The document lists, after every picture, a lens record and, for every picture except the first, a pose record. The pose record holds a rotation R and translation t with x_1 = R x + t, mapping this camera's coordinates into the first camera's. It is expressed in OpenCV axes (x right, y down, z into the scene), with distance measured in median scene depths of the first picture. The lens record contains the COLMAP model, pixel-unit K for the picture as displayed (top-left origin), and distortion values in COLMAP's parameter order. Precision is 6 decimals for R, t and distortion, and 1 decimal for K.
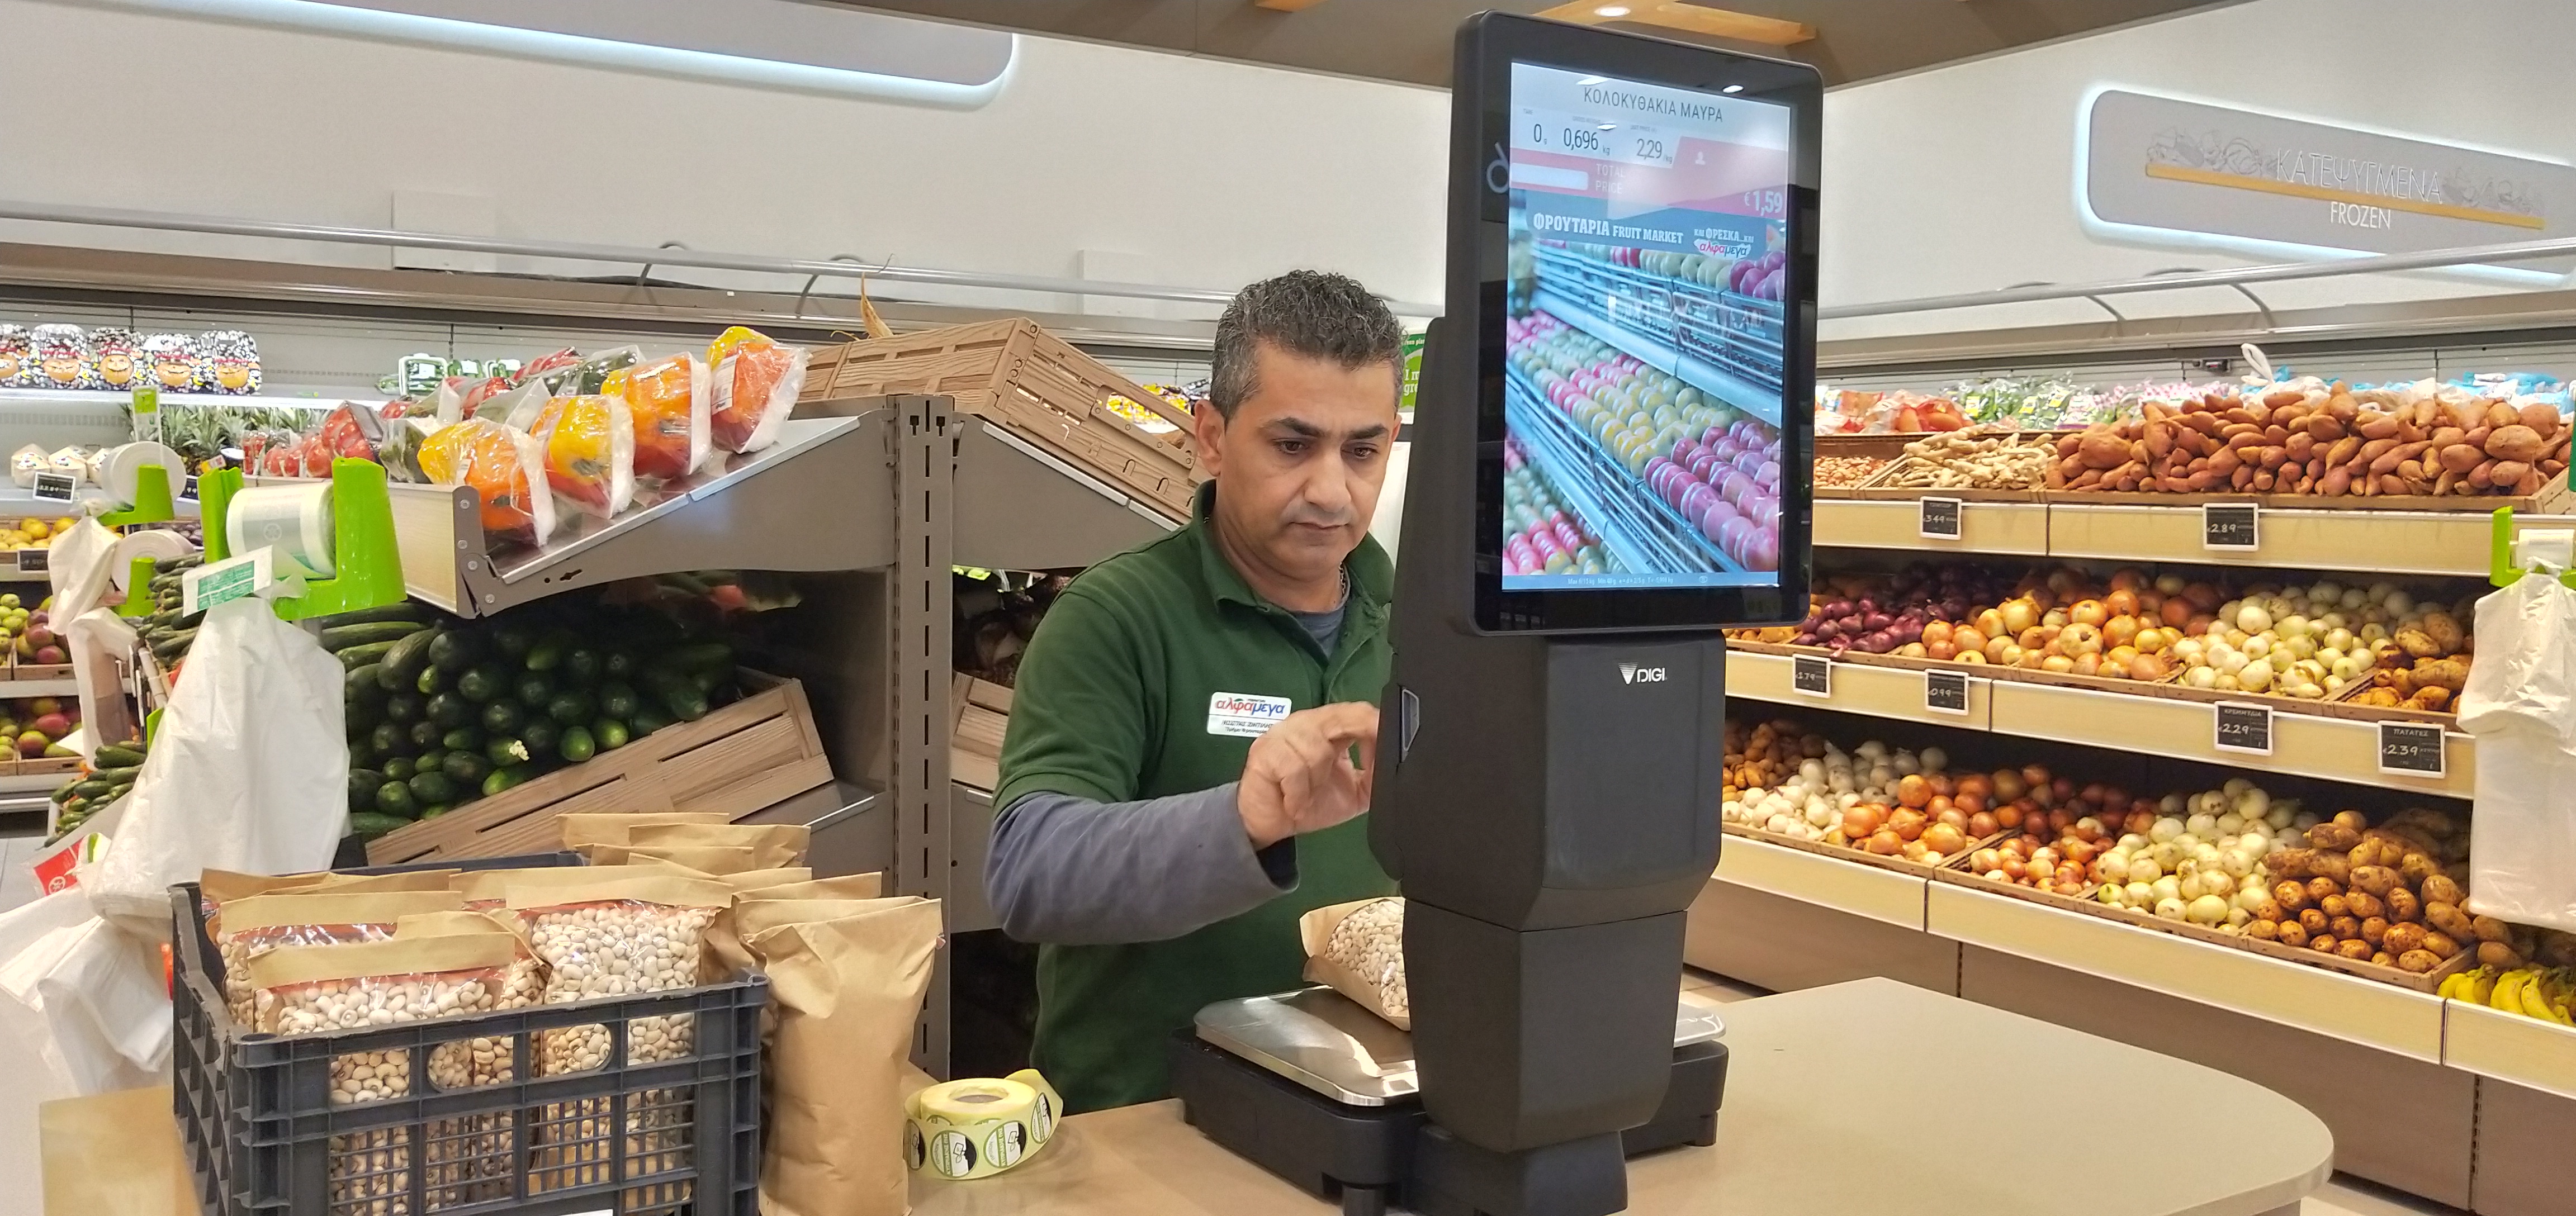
lens RADIAL K [[2000.4, 0, 1282.4], [0, 2000.4, 604.0], [0, 0, 1]] dist [0.025691, -0.001027]
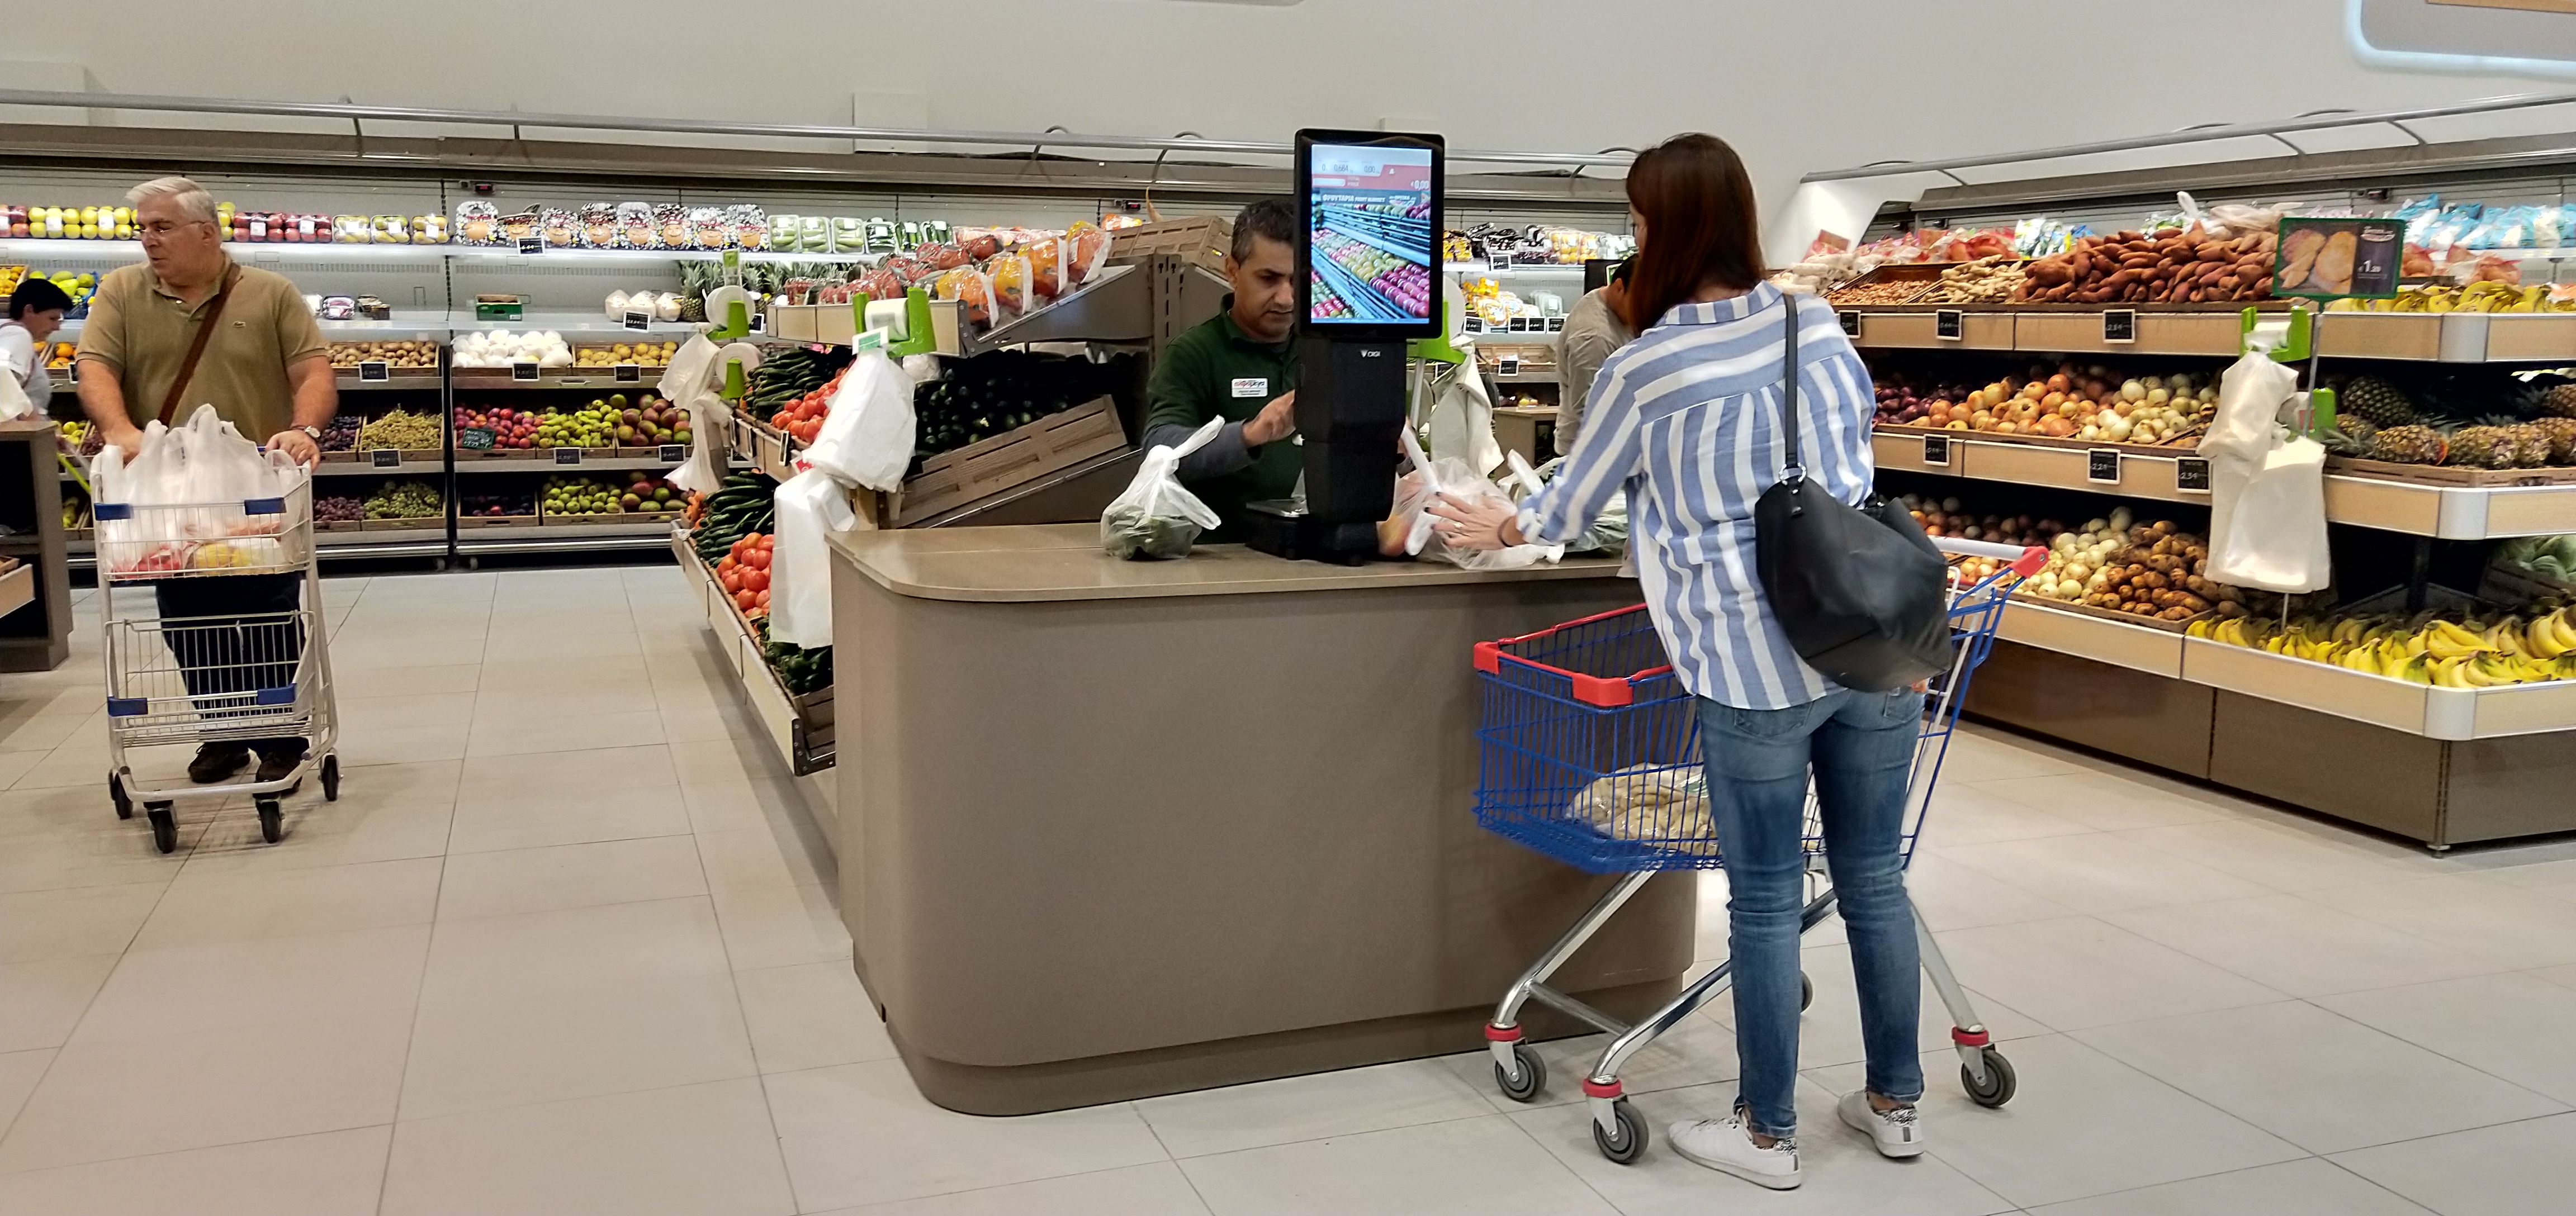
lens RADIAL K [[2000.4, 0, 1291.0], [0, 2000.4, 606.1], [0, 0, 1]] dist [0.025691, -0.001027]
pose [[0.983254, 0.016000, -0.181535, 0.166099], [-0.001311, 0.996734, 0.080749, 0.046027], [0.182234, -0.079159, 0.980064, -0.522241]]
